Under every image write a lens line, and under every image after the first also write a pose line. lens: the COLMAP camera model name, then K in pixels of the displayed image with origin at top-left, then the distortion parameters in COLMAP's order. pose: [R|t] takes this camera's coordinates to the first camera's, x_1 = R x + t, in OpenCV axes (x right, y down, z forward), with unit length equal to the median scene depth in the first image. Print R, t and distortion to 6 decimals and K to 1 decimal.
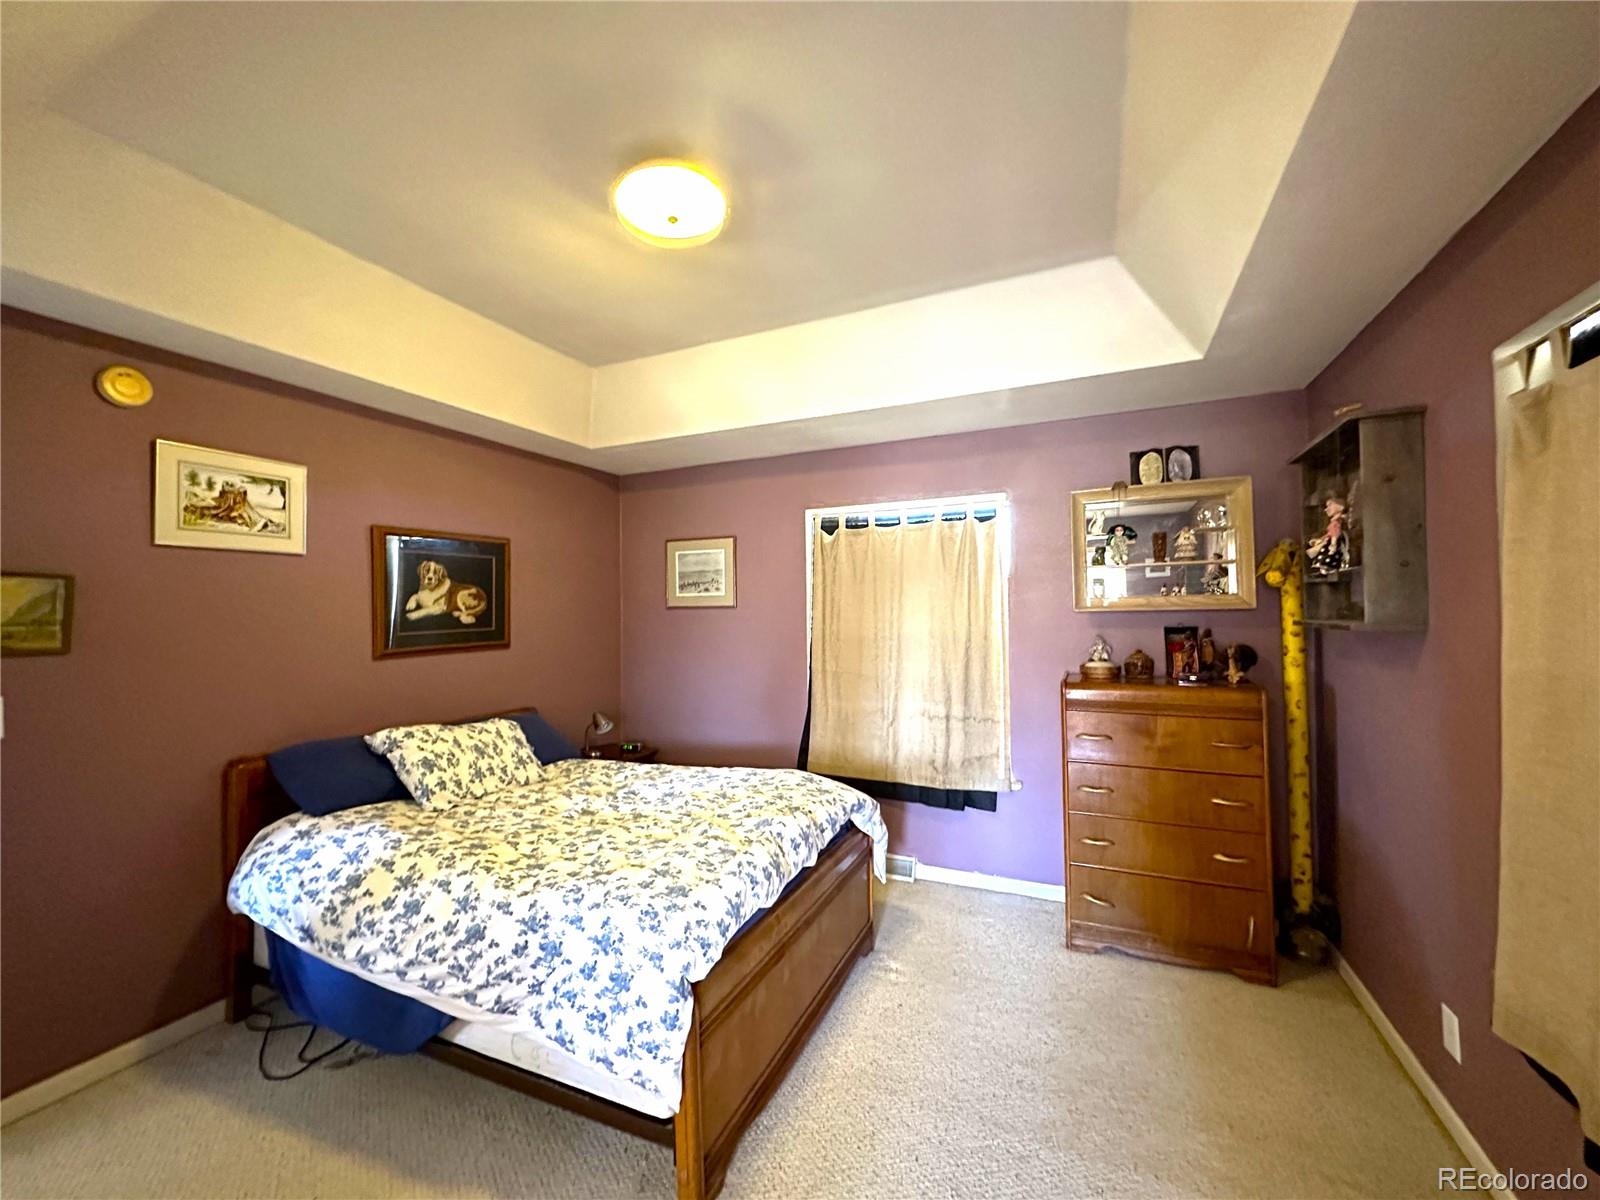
lens RADIAL K [[635.5, 0, 799.4], [0, 635.5, 601.2], [0, 0, 1]] dist [-0.001143, 0.000001]
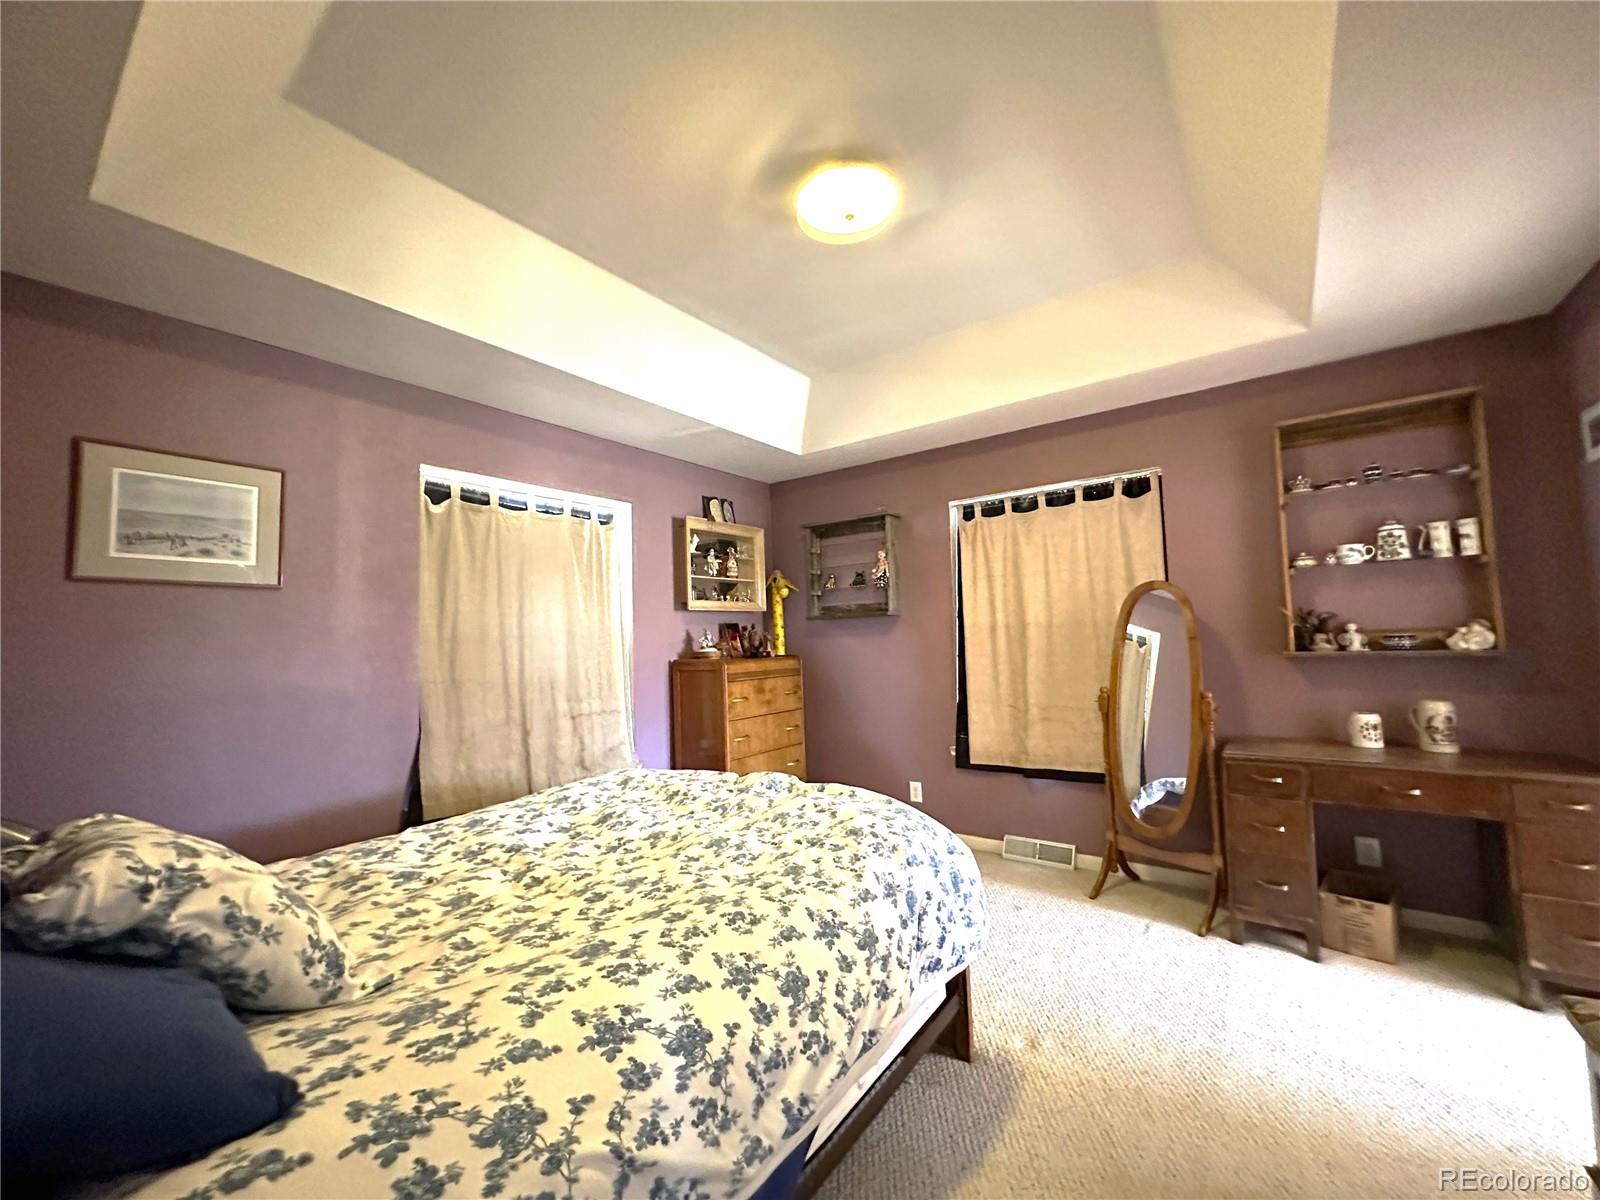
lens RADIAL K [[635.5, 0, 799.4], [0, 635.5, 601.2], [0, 0, 1]] dist [-0.001143, 0.000001]
pose [[0.219036, 0.067584, 0.973373, -0.682774], [0.012858, 0.997312, -0.072139, 0.084670], [-0.975632, 0.028317, 0.217578, 0.469614]]
